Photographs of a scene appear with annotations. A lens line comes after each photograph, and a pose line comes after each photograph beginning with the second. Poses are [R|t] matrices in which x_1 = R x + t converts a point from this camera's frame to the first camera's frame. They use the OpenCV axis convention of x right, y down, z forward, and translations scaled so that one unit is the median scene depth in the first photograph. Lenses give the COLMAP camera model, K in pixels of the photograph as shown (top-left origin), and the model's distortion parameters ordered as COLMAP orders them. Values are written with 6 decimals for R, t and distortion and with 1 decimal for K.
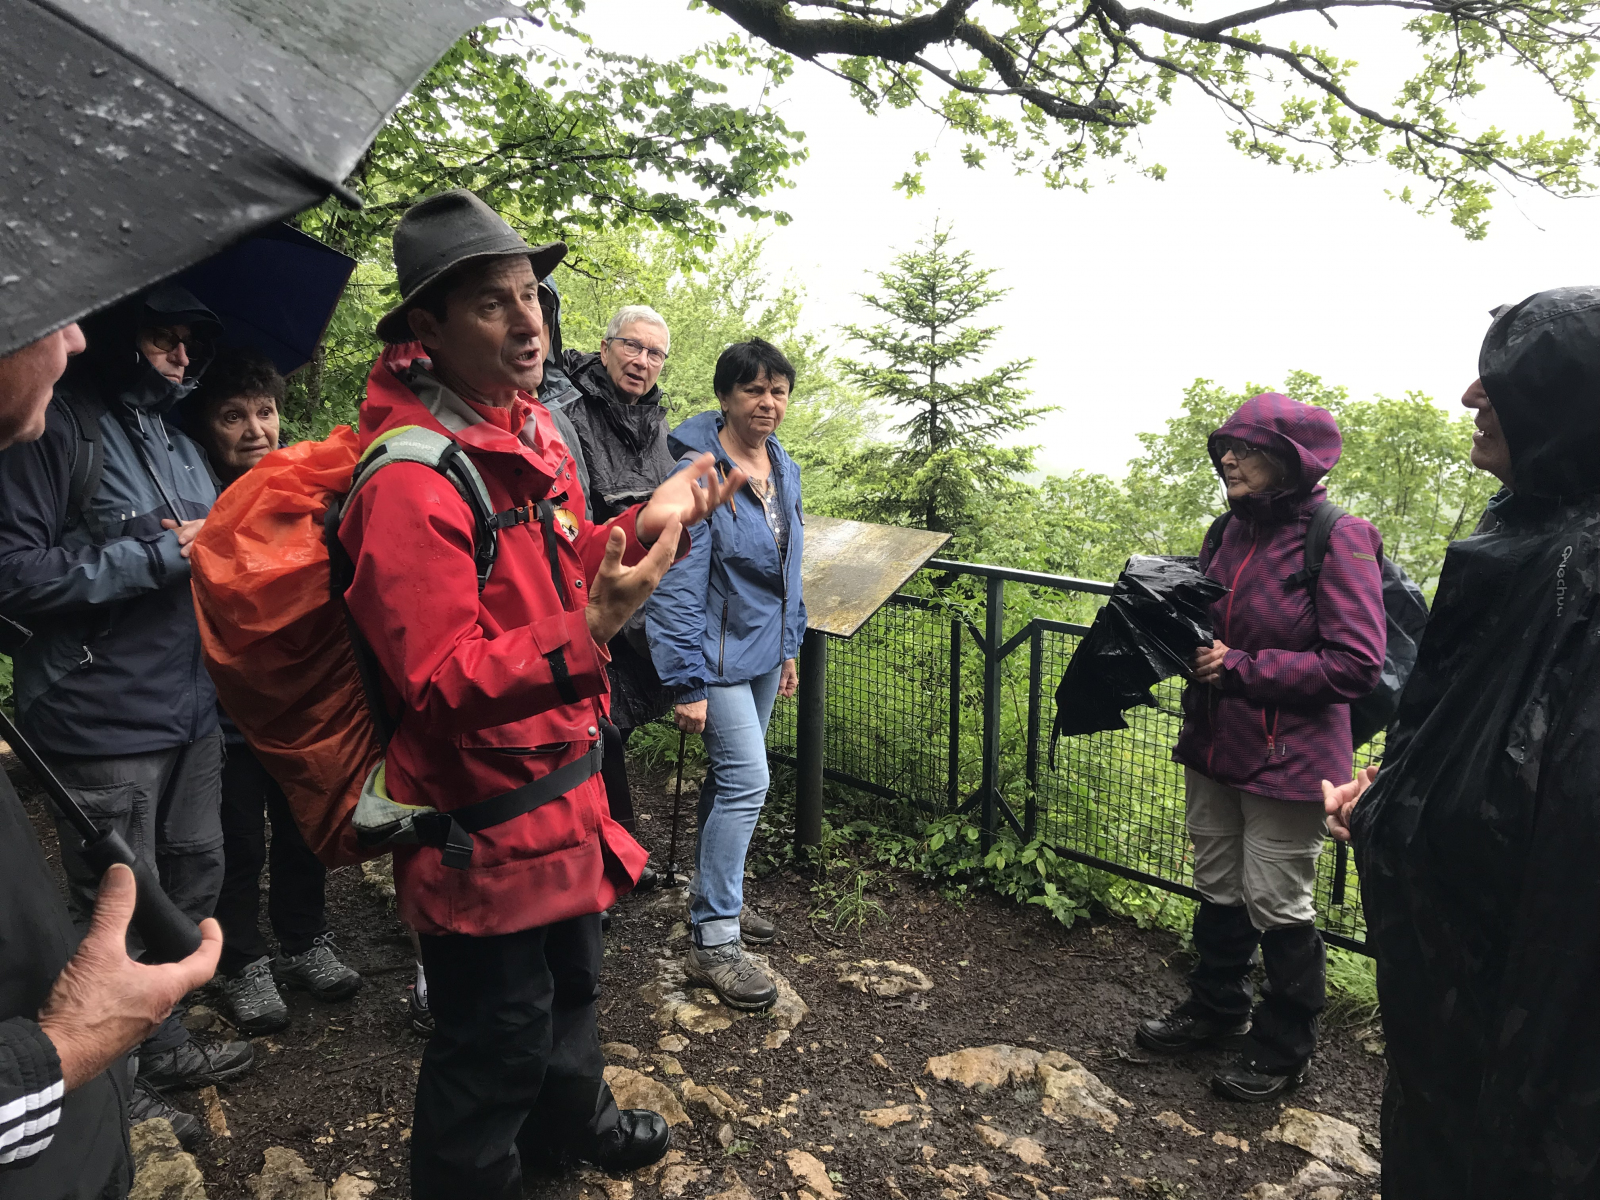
lens RADIAL K [[1319.5, 0, 788.5], [0, 1319.5, 582.5], [0, 0, 1]] dist [0.004321, 0.008745]
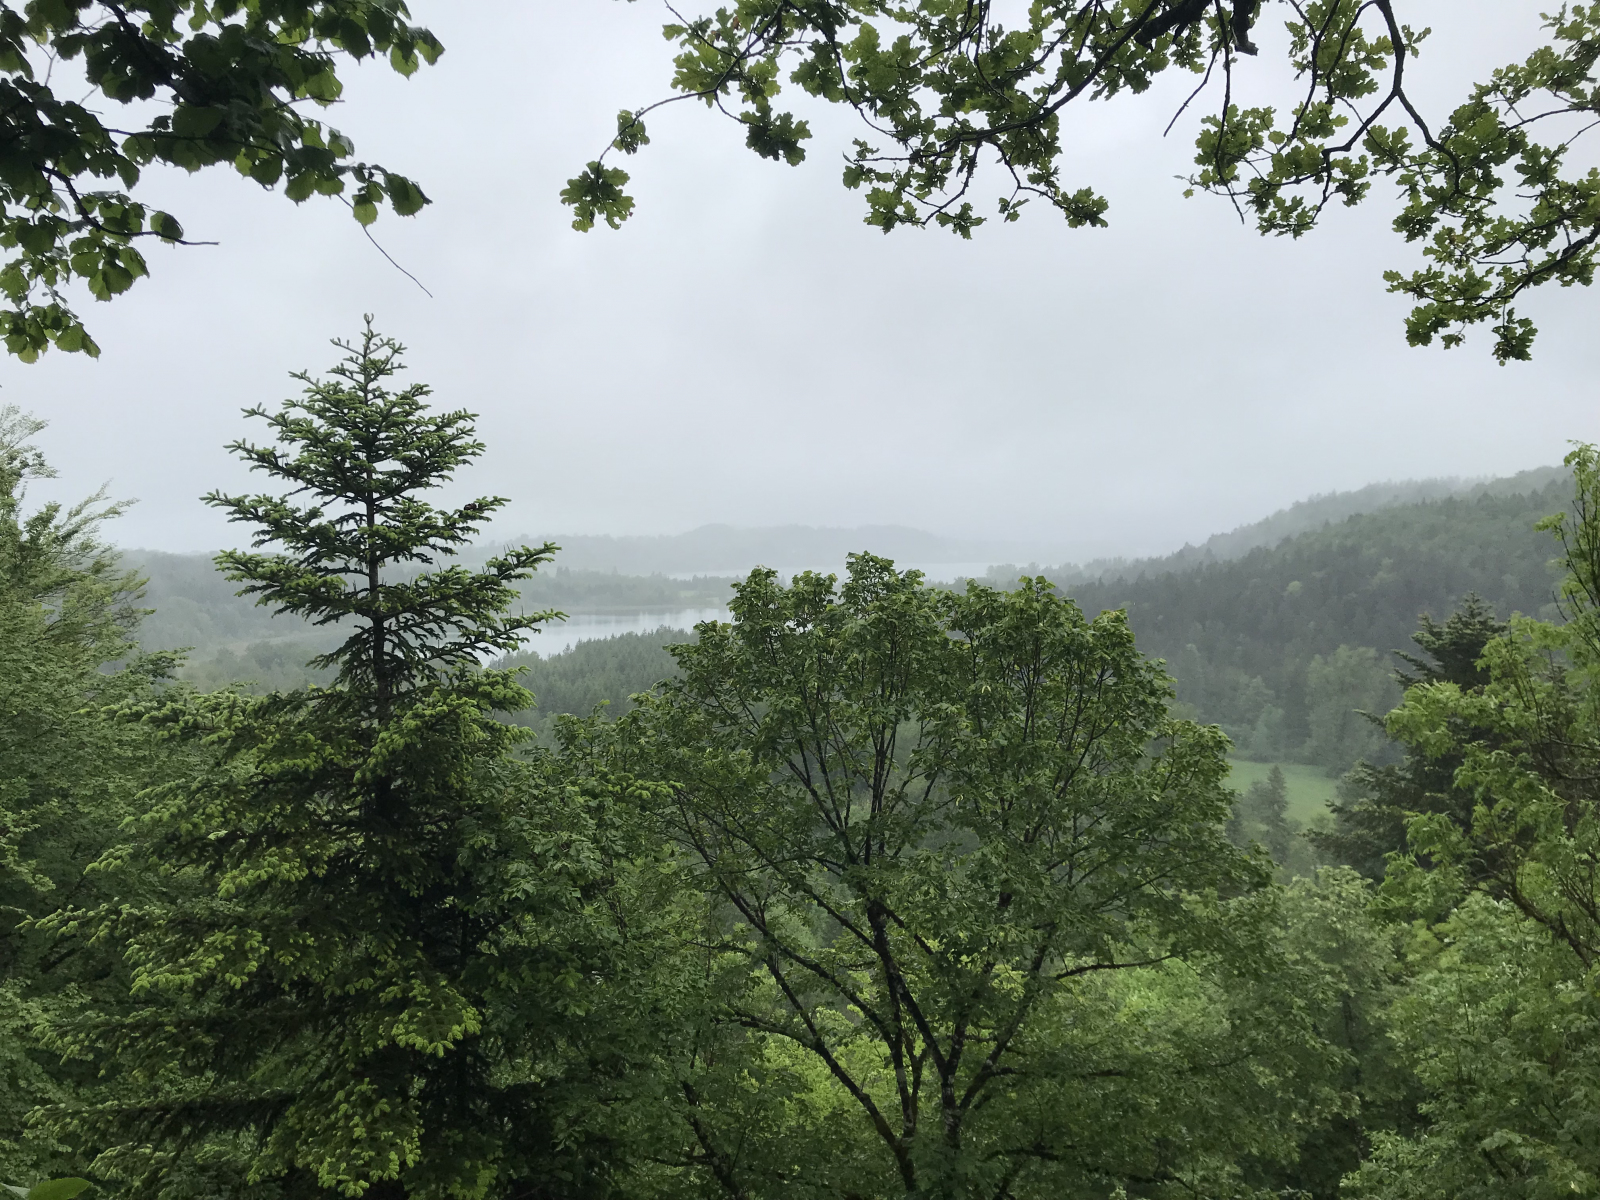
lens RADIAL K [[1319.5, 0, 794.9], [0, 1319.5, 586.4], [0, 0, 1]] dist [0.004321, 0.008745]
pose [[0.848148, -0.038176, 0.528382, -0.108913], [0.105057, 0.989712, -0.097127, -0.130375], [-0.519237, 0.137888, 0.843433, 0.681519]]
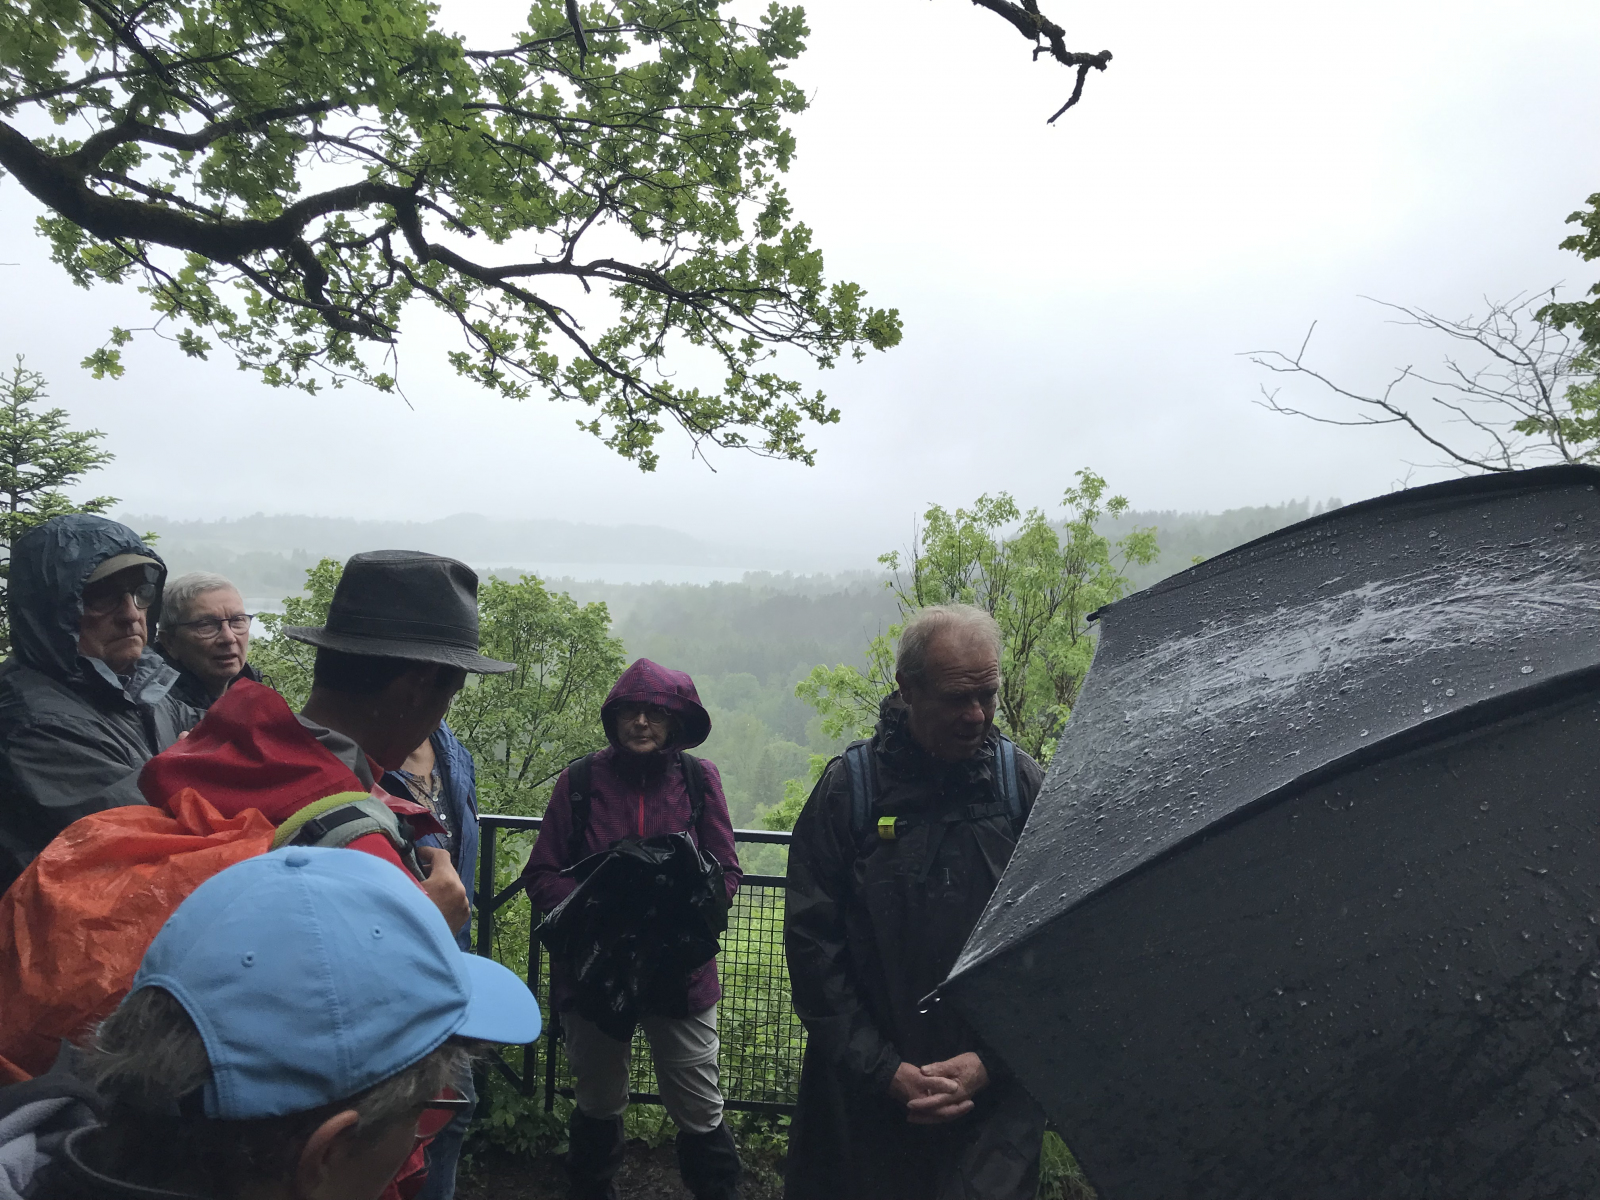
lens RADIAL K [[1319.5, 0, 787.7], [0, 1319.5, 586.1], [0, 0, 1]] dist [0.004321, 0.008745]
pose [[0.739781, 0.002918, 0.672842, -0.188497], [0.070259, 0.994189, -0.081561, -0.051850], [-0.669170, 0.107610, 0.735277, 0.061616]]
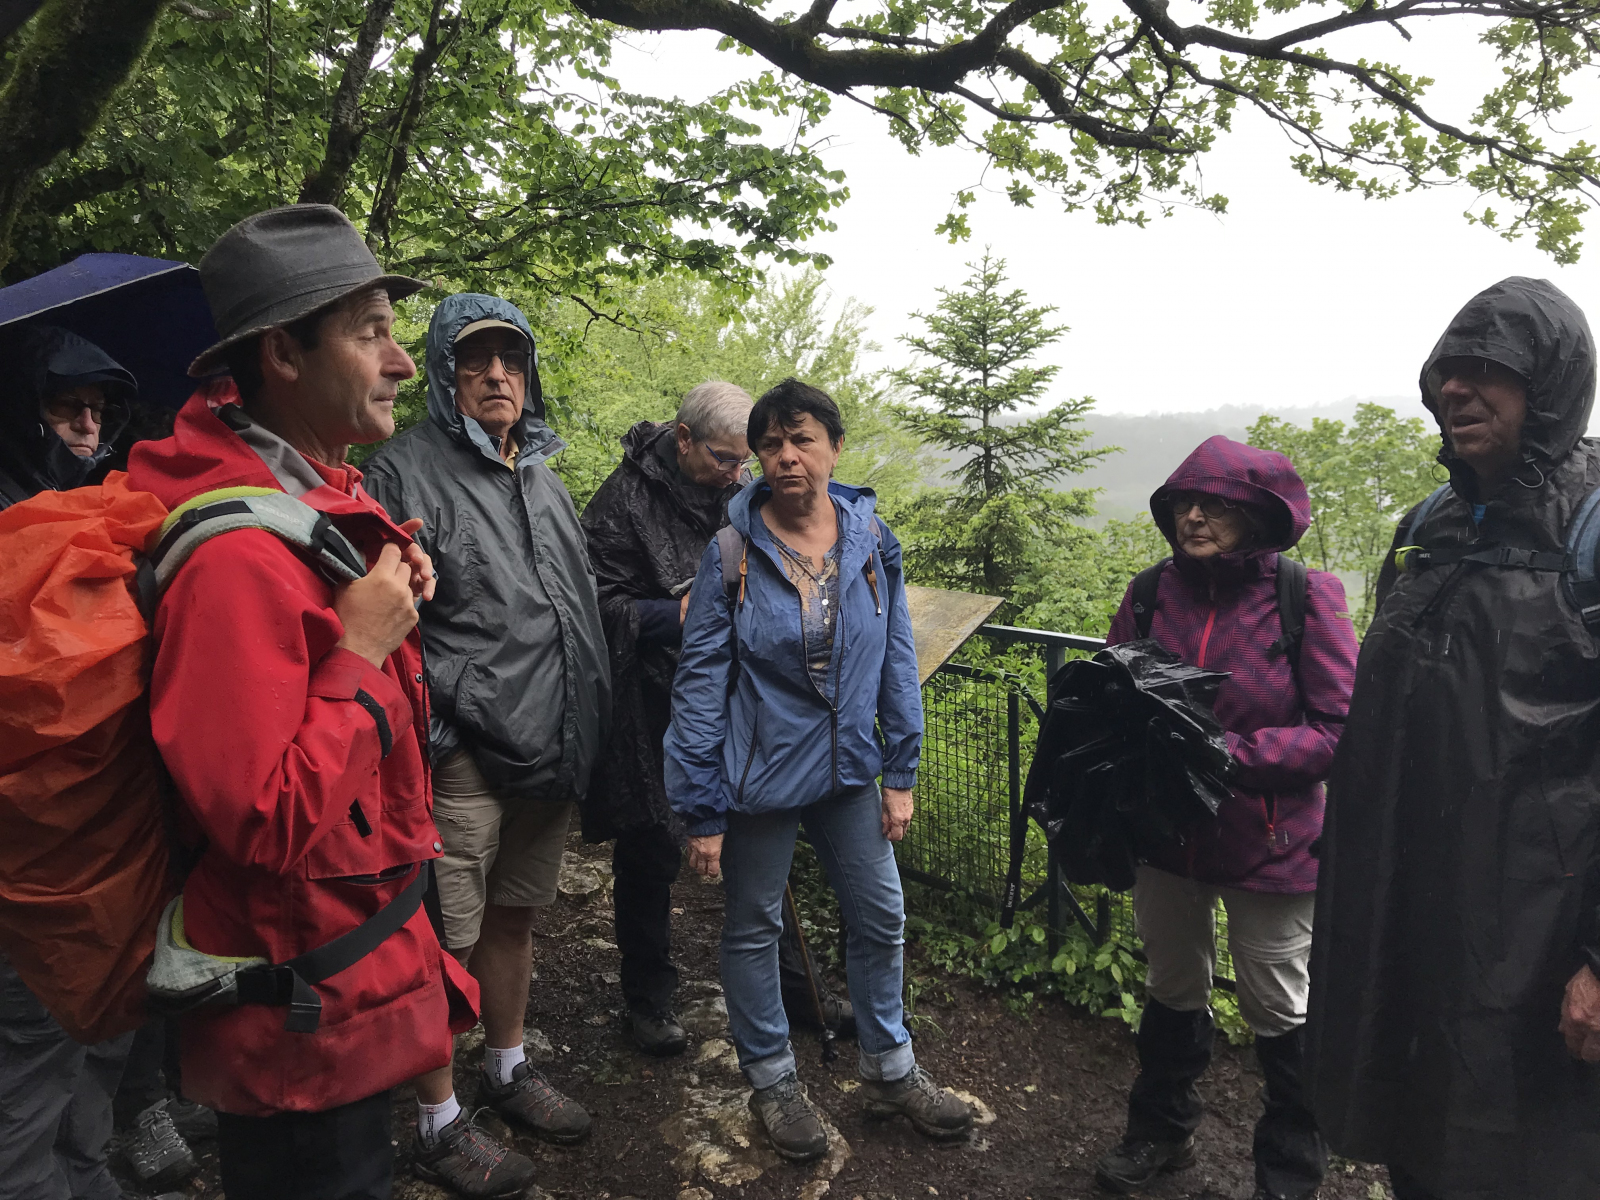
lens RADIAL K [[1319.5, 0, 781.9], [0, 1319.5, 567.1], [0, 0, 1]] dist [0.004321, 0.008745]
pose [[0.998609, -0.019182, -0.049115, 0.009236], [0.016902, 0.998779, -0.046416, -0.010994], [0.049945, 0.045521, 0.997714, 0.053787]]
